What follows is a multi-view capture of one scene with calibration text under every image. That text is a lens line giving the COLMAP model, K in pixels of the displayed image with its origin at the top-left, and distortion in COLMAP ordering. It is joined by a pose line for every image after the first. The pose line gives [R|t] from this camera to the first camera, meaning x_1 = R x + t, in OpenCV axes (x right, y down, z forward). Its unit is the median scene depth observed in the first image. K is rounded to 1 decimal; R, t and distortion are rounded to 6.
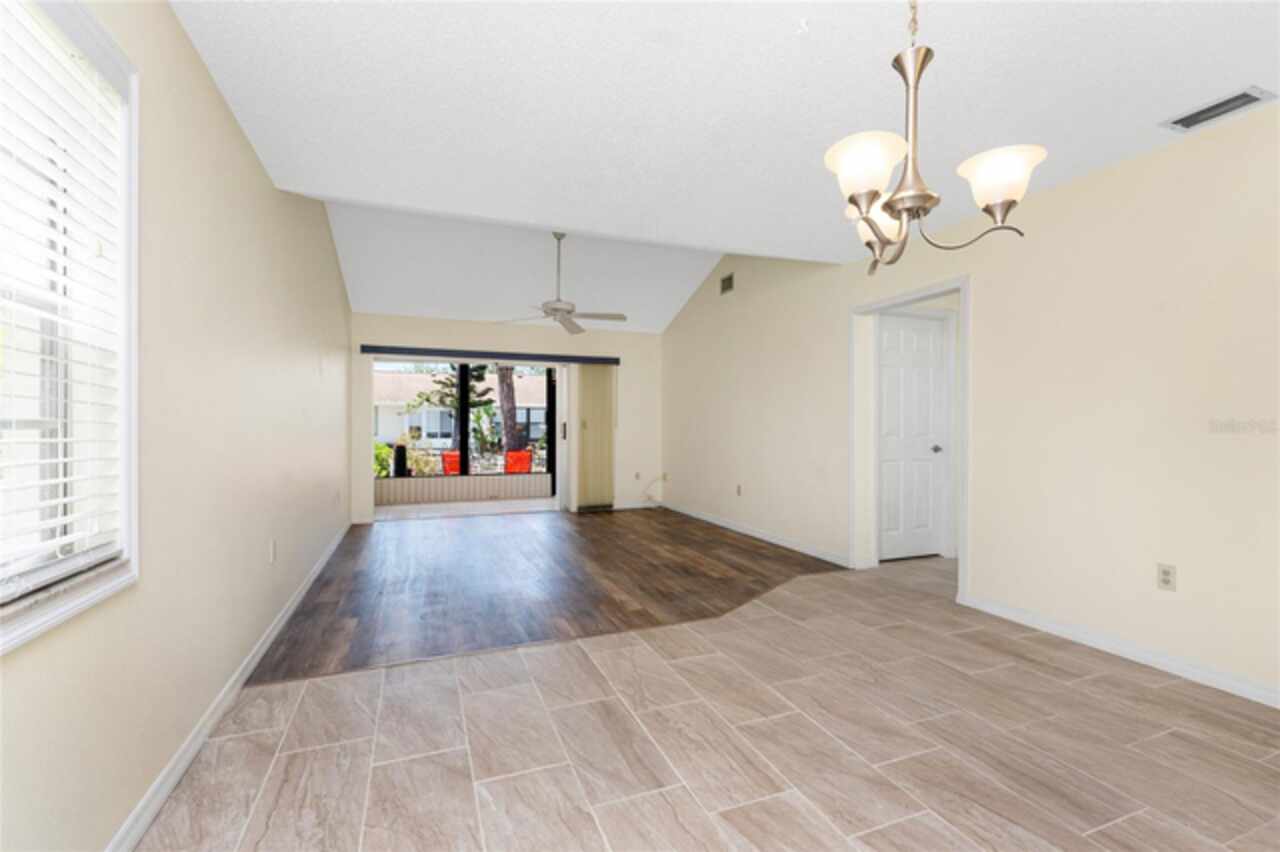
lens RADIAL K [[554.1, 0, 637.3], [0, 554.1, 431.2], [0, 0, 1]] dist [-0.000659, -0.000448]
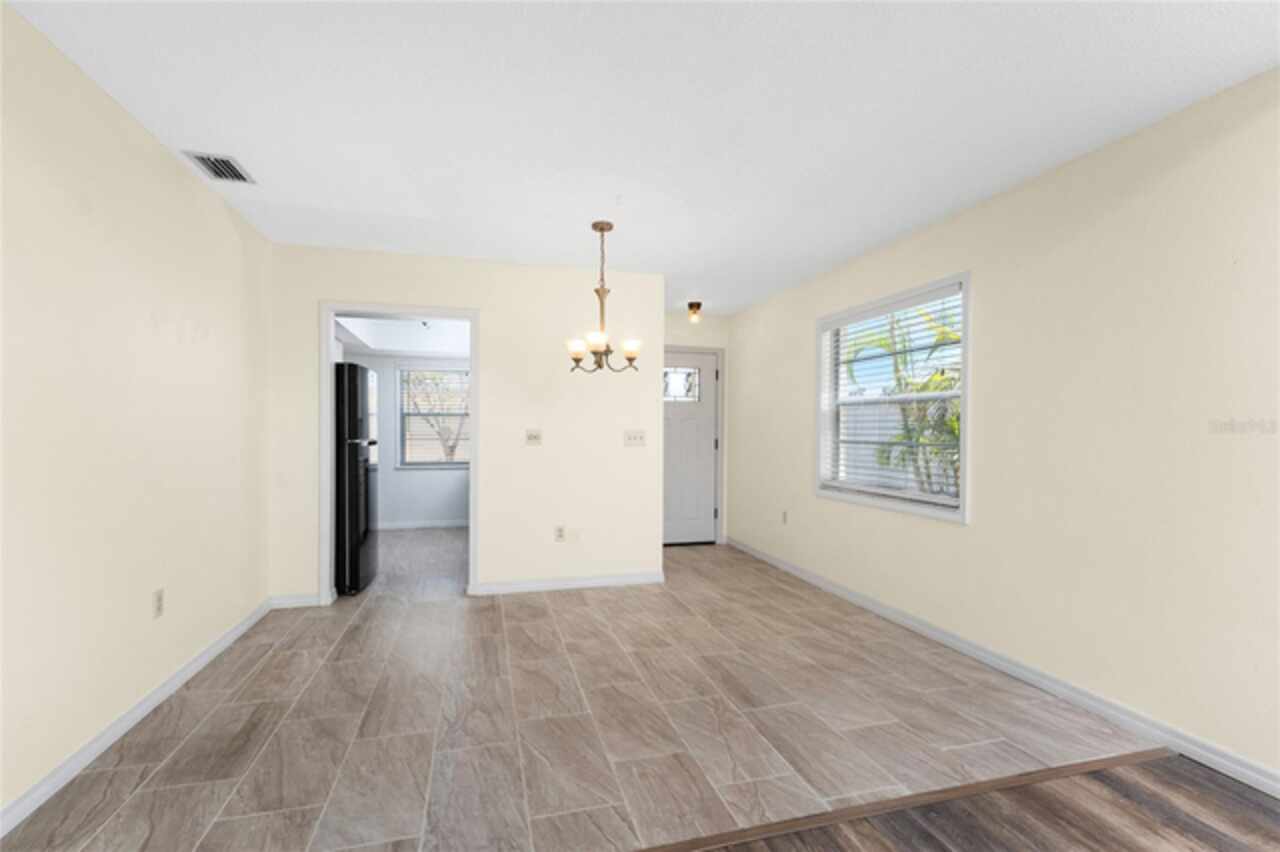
lens RADIAL K [[554.1, 0, 637.3], [0, 554.1, 431.2], [0, 0, 1]] dist [-0.000659, -0.000448]
pose [[-0.994705, -0.010374, 0.102244, 0.056380], [-0.009708, 0.999928, 0.007007, -0.048355], [-0.102309, 0.005977, -0.994735, 2.058613]]
